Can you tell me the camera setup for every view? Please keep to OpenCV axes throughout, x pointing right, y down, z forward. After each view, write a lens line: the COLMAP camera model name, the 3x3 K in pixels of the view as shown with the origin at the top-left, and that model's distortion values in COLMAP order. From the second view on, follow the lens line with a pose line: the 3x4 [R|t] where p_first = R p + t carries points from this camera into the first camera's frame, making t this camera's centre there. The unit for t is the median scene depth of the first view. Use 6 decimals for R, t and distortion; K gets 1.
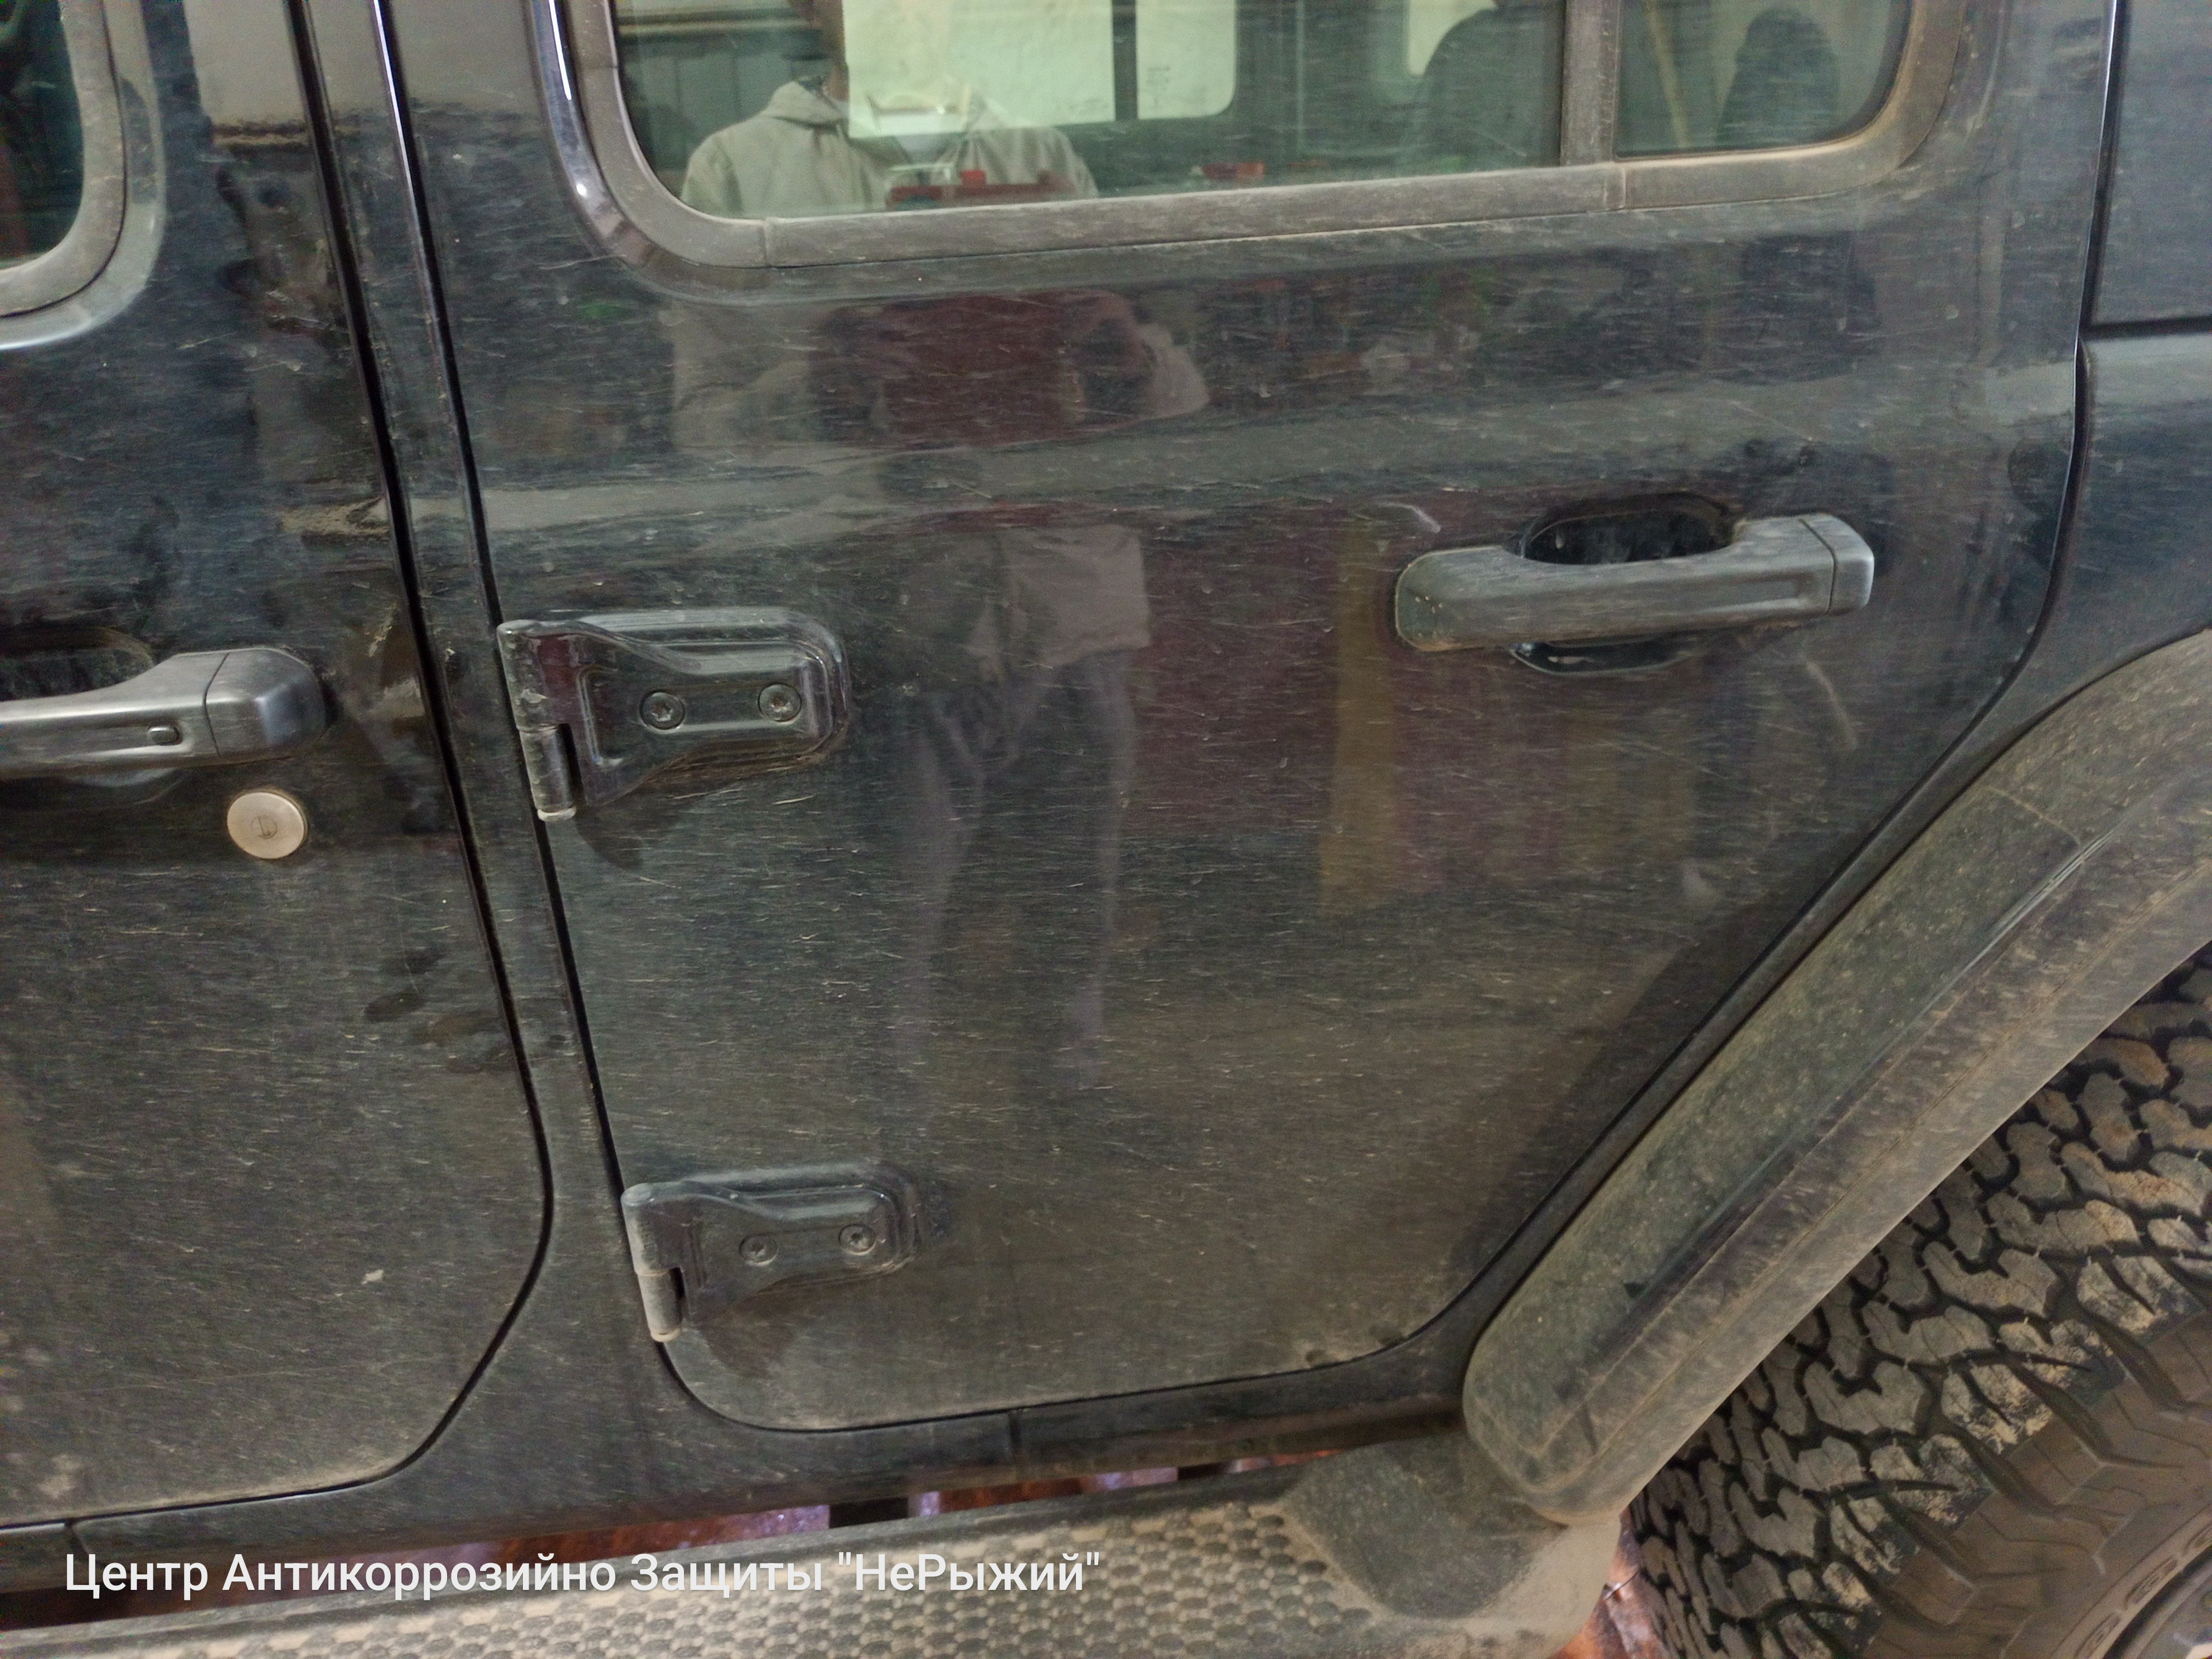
lens RADIAL K [[1553.6, 0, 1106.0], [0, 1553.6, 829.5], [0, 0, 1]] dist [-0.004805, -0.009016]
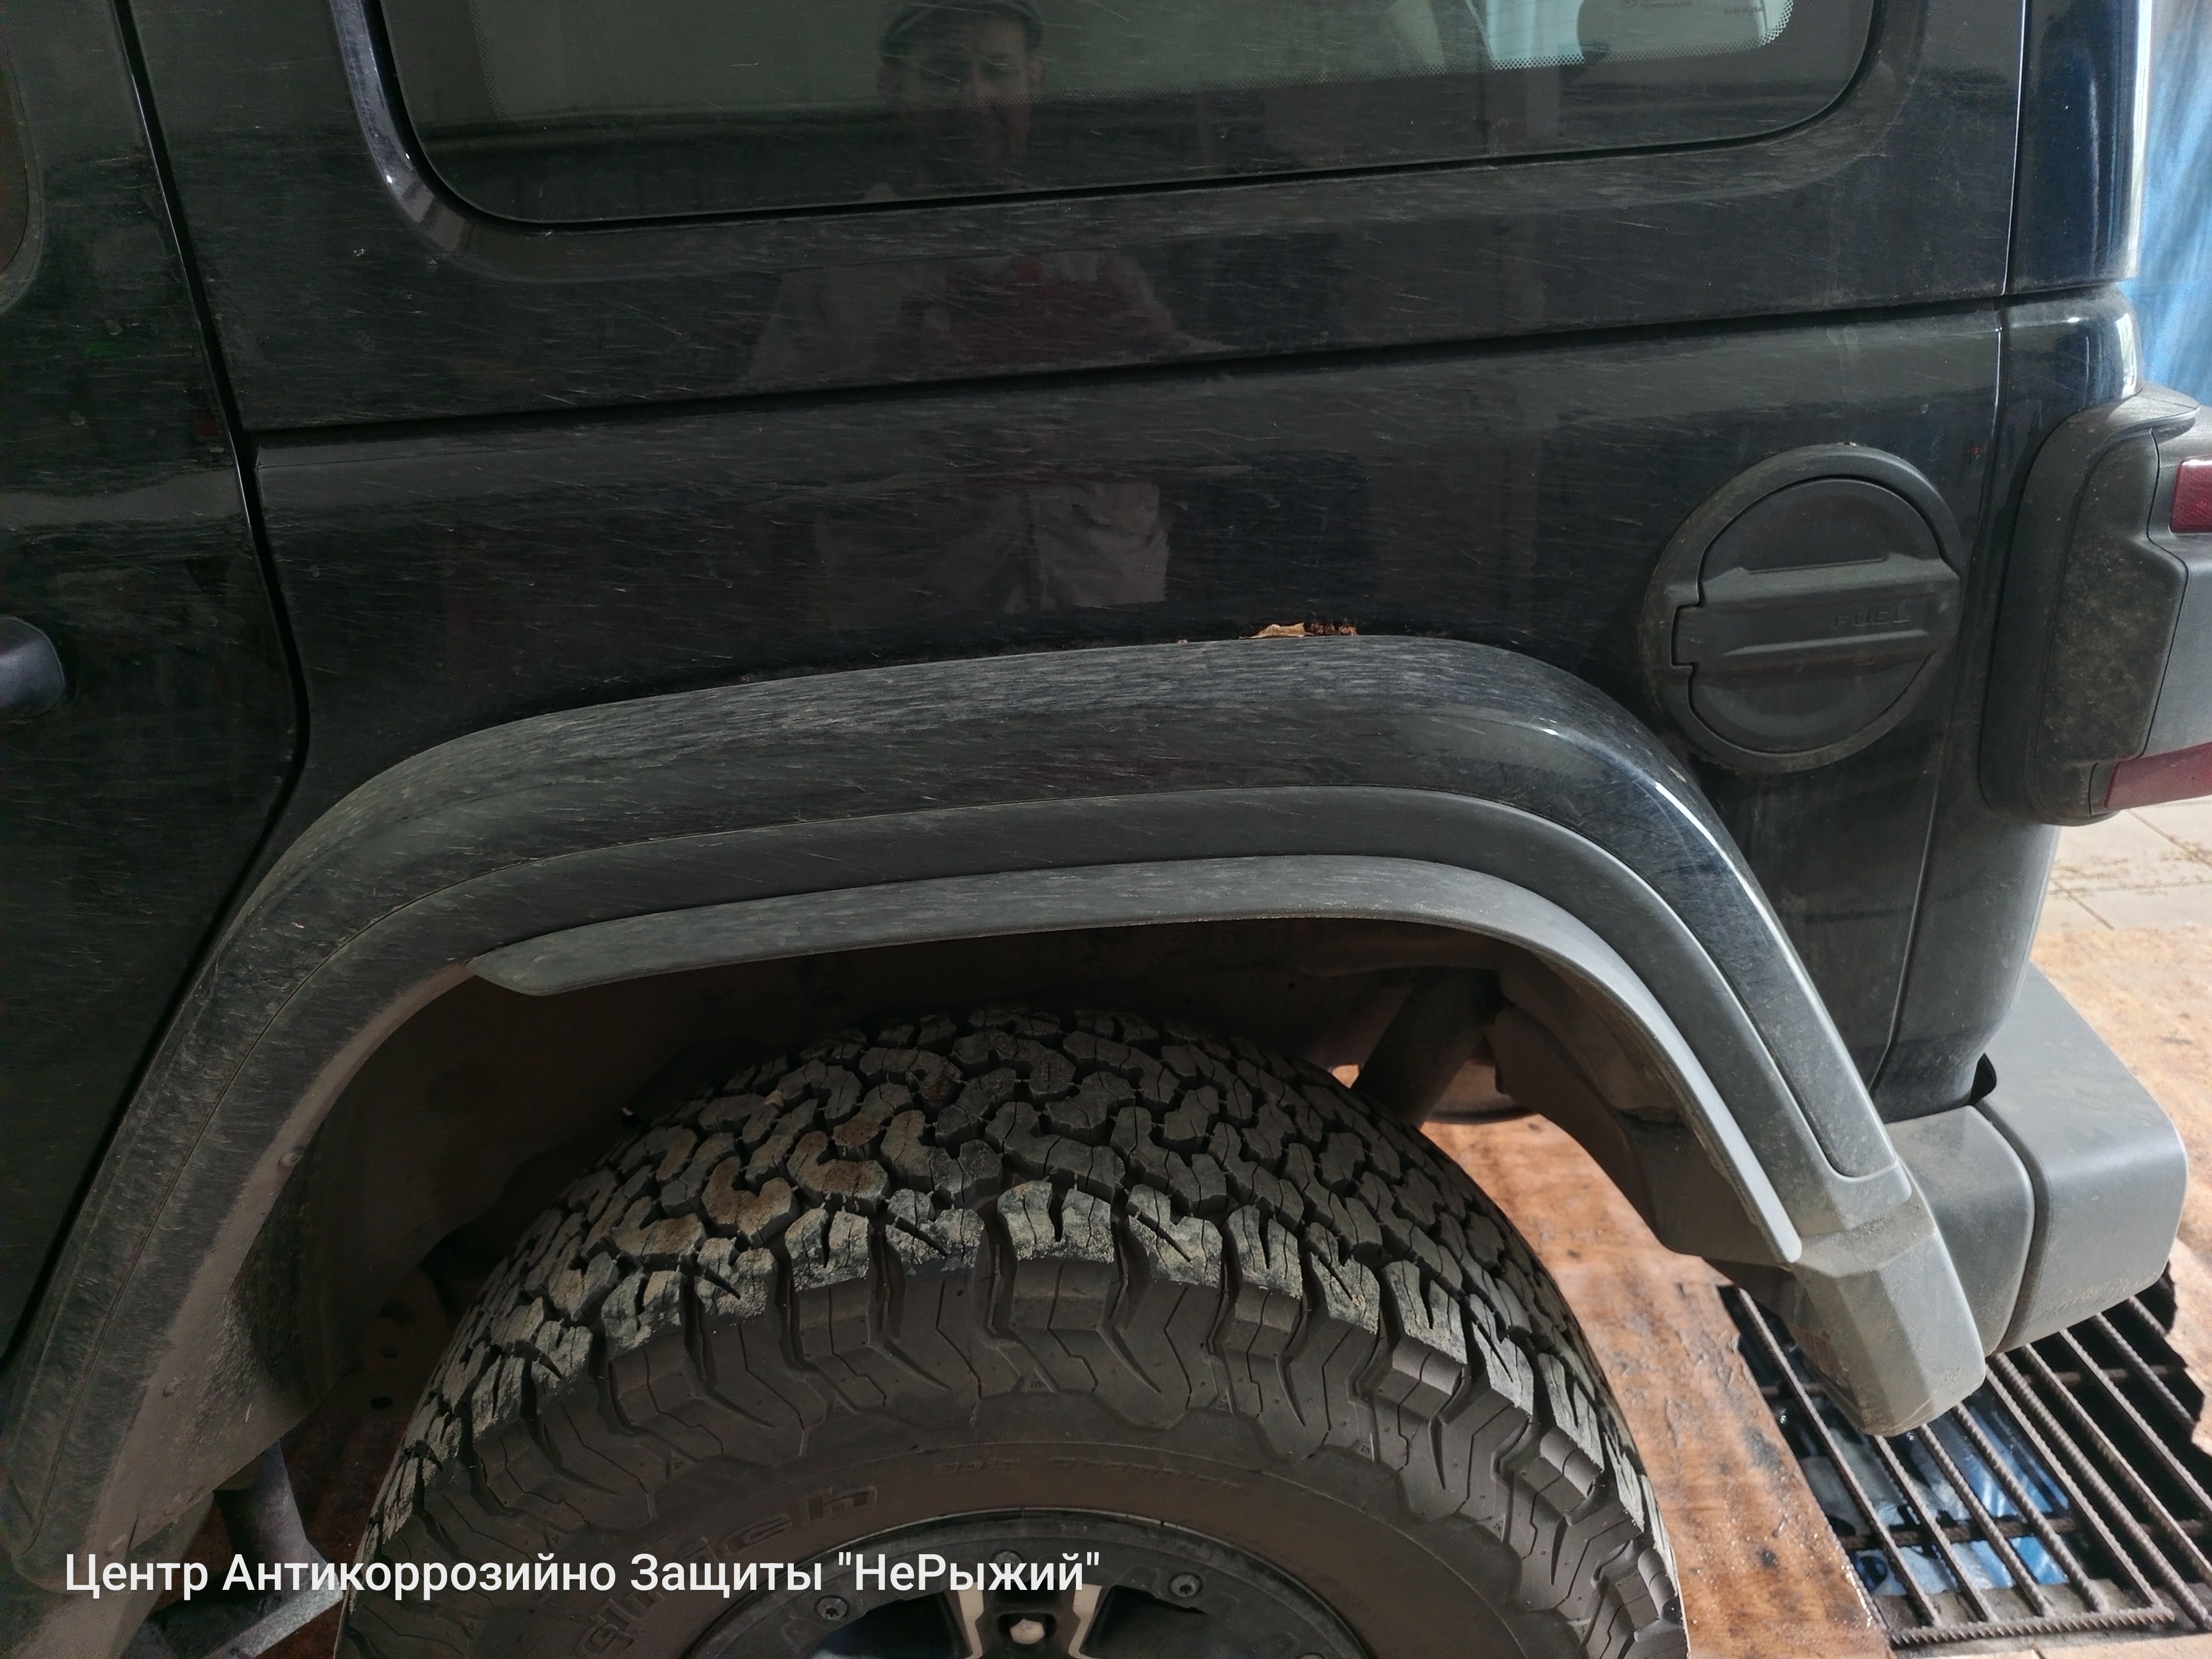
lens RADIAL K [[1553.6, 0, 1106.0], [0, 1553.6, 829.5], [0, 0, 1]] dist [-0.004805, -0.009016]
pose [[0.999477, 0.022639, -0.023104, 1.202794], [-0.022416, 0.999700, 0.009847, -0.090802], [0.023320, -0.009324, 0.999685, 0.012299]]
